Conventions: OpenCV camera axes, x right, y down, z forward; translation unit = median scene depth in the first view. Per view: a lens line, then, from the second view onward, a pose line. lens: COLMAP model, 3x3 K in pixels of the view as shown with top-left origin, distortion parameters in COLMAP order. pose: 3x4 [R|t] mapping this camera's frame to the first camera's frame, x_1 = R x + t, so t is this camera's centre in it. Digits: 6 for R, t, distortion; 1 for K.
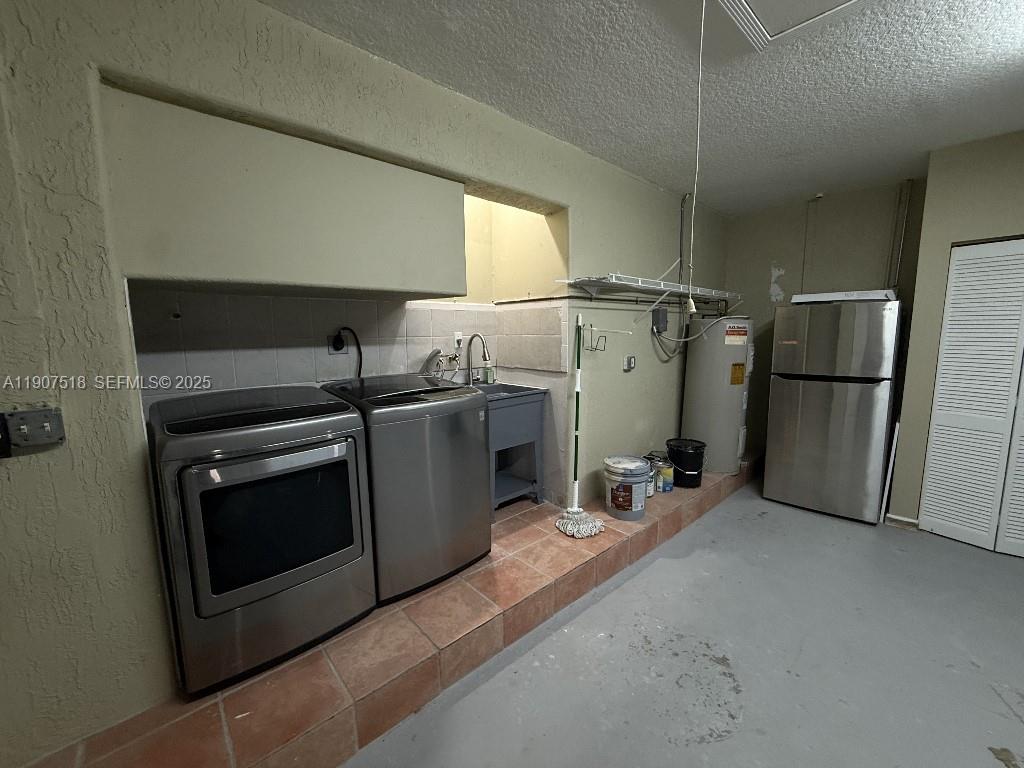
lens RADIAL K [[408.9, 0, 512.0], [0, 408.9, 384.0], [0, 0, 1]] dist [-0.000275, -0.000051]
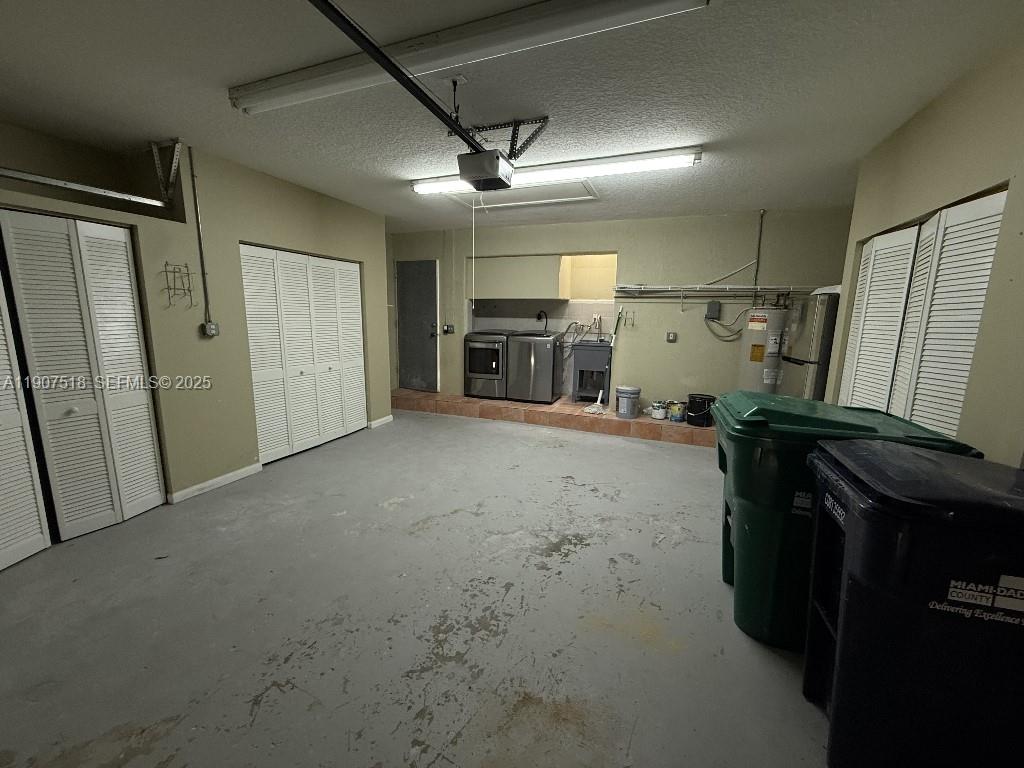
lens RADIAL K [[408.9, 0, 512.0], [0, 408.9, 384.0], [0, 0, 1]] dist [-0.000275, -0.000051]
pose [[0.445400, 0.169623, -0.879117, 1.671714], [-0.136752, 0.983257, 0.120432, 0.025950], [0.884827, 0.066581, 0.461139, -0.302613]]
